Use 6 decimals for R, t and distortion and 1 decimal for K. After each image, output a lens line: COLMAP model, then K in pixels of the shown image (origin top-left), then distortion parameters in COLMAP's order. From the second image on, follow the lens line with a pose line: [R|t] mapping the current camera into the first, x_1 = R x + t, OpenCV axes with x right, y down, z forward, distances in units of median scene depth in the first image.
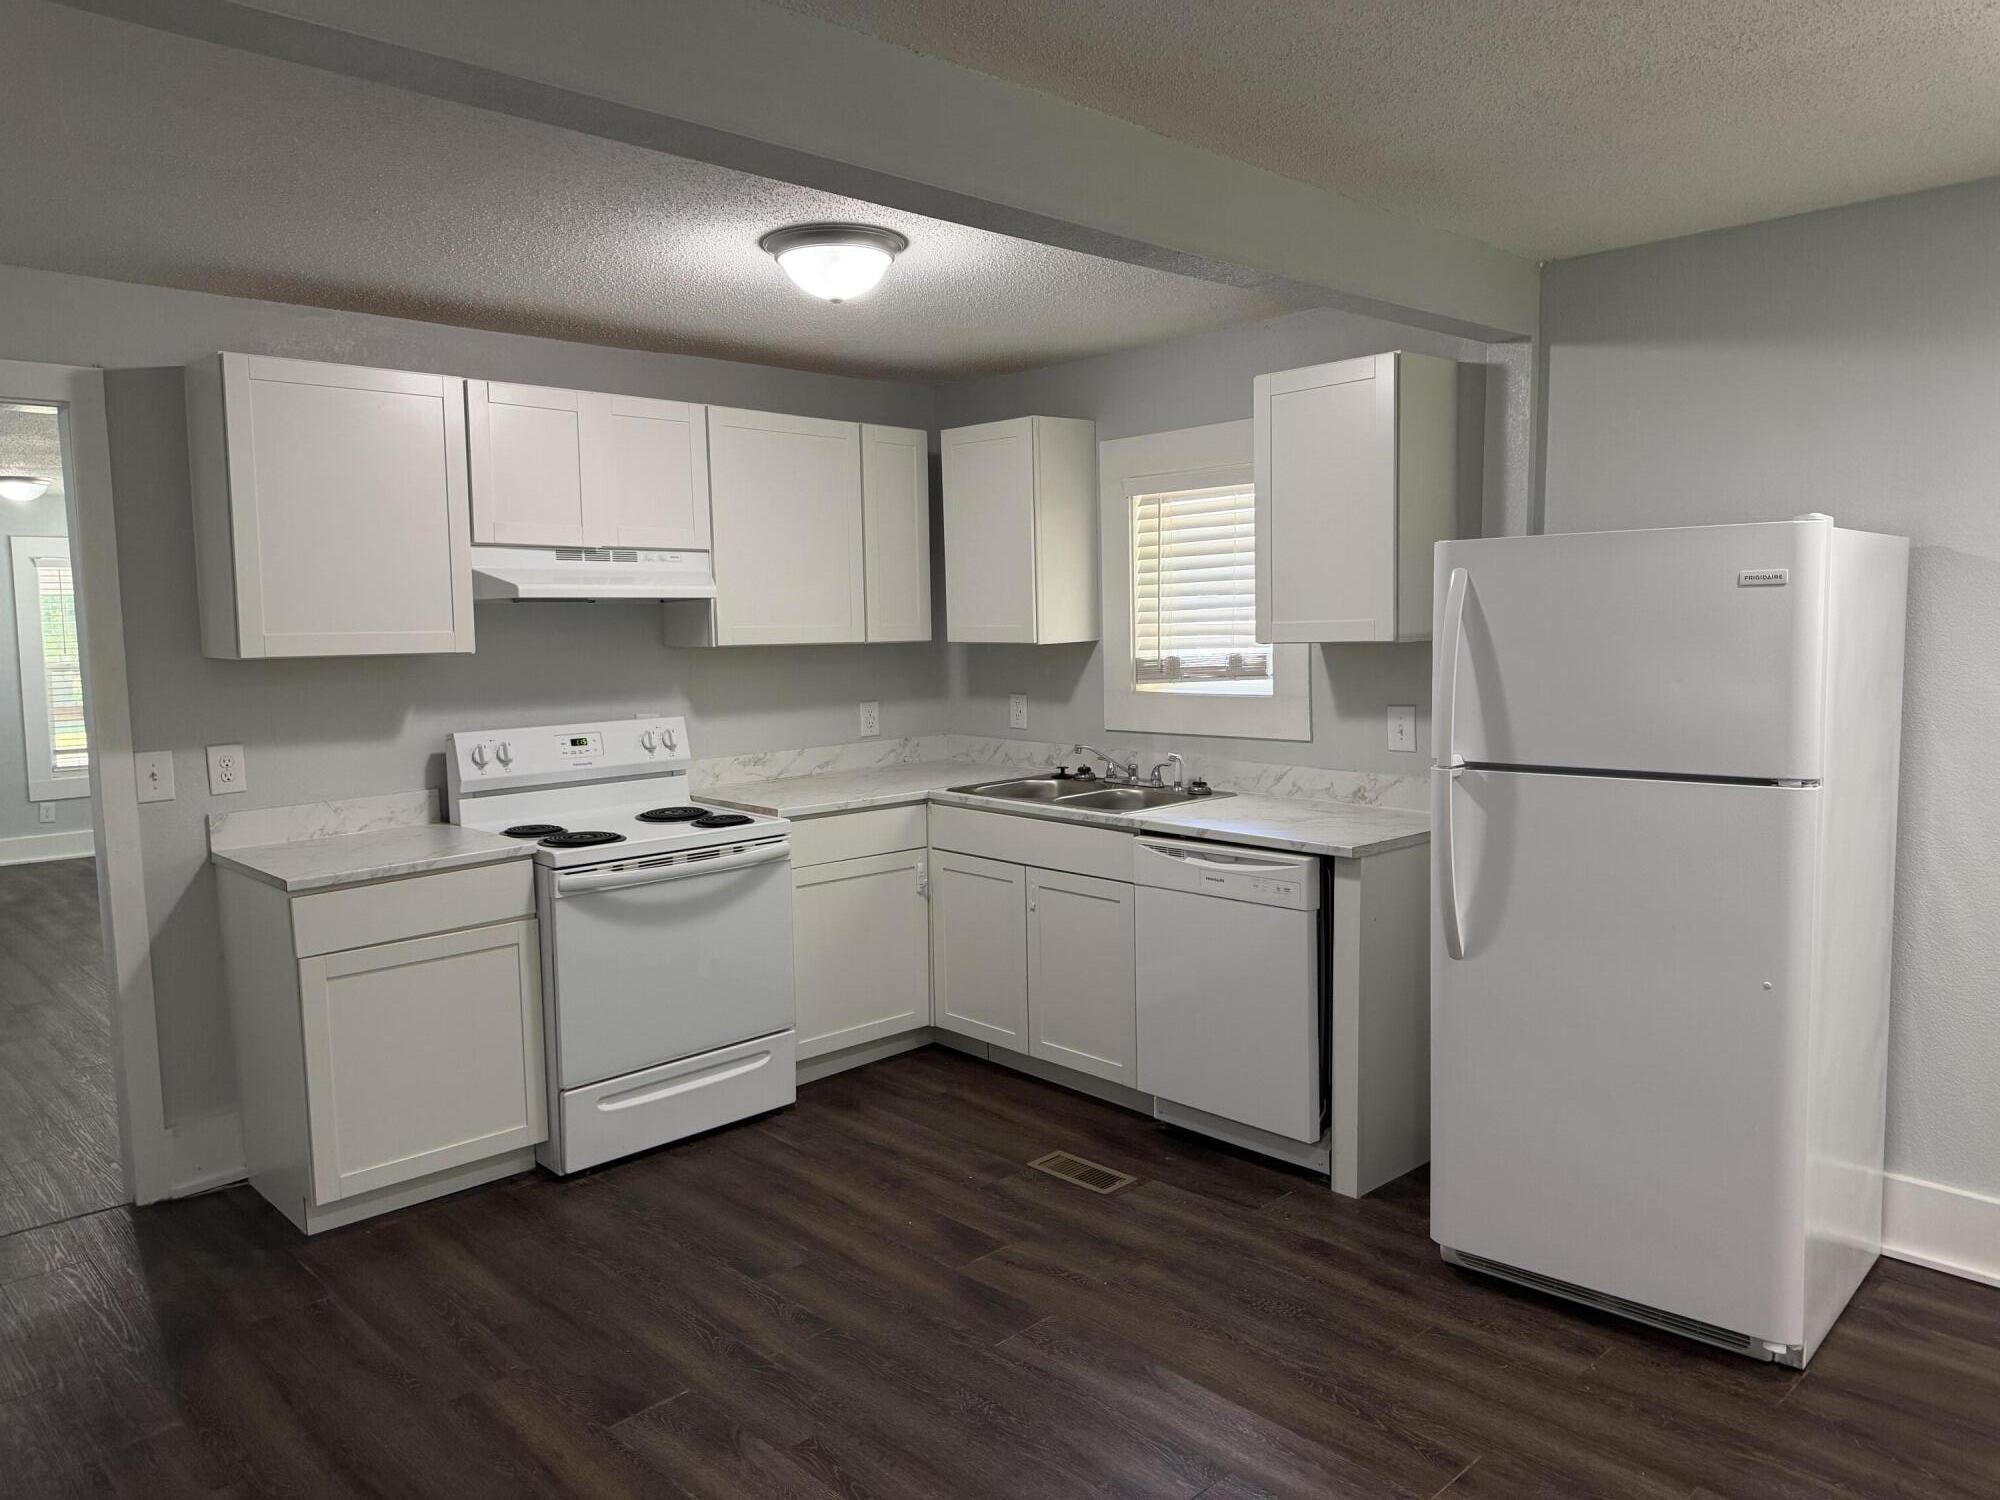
lens RADIAL K [[1407.4, 0, 1007.6], [0, 1407.4, 743.7], [0, 0, 1]] dist [0.021686, -0.005139]
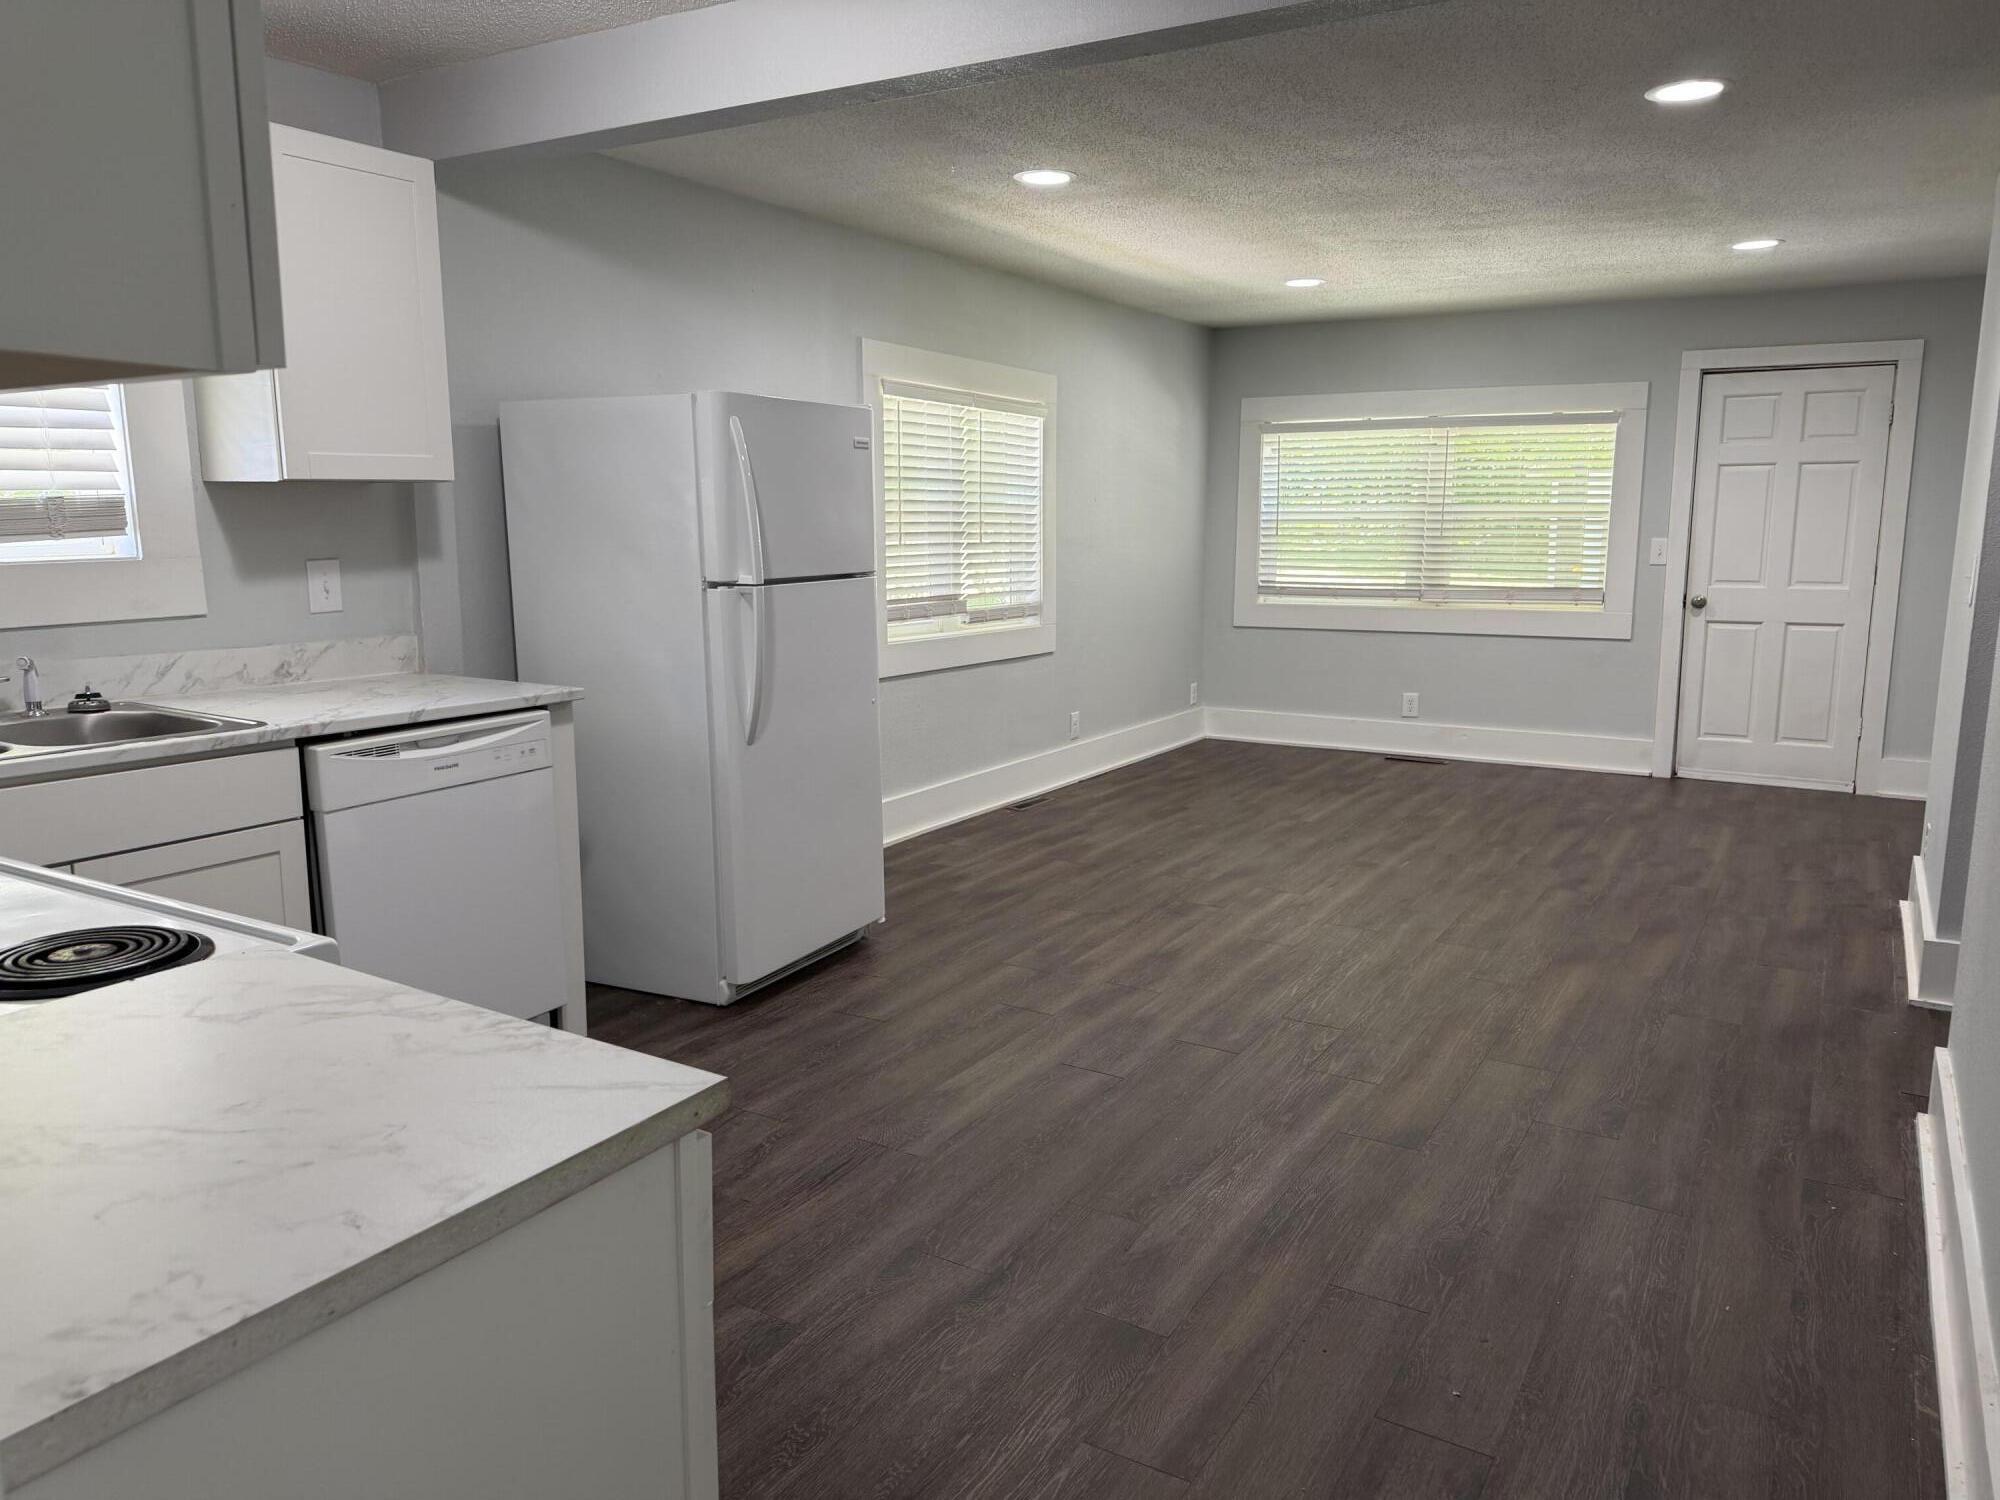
lens RADIAL K [[1407.4, 0, 1007.6], [0, 1407.4, 743.7], [0, 0, 1]] dist [0.021686, -0.005139]
pose [[-0.271066, -0.144439, 0.951662, -0.762219], [0.088120, 0.980802, 0.173961, -0.034008], [-0.958519, 0.131016, -0.253134, 0.925078]]
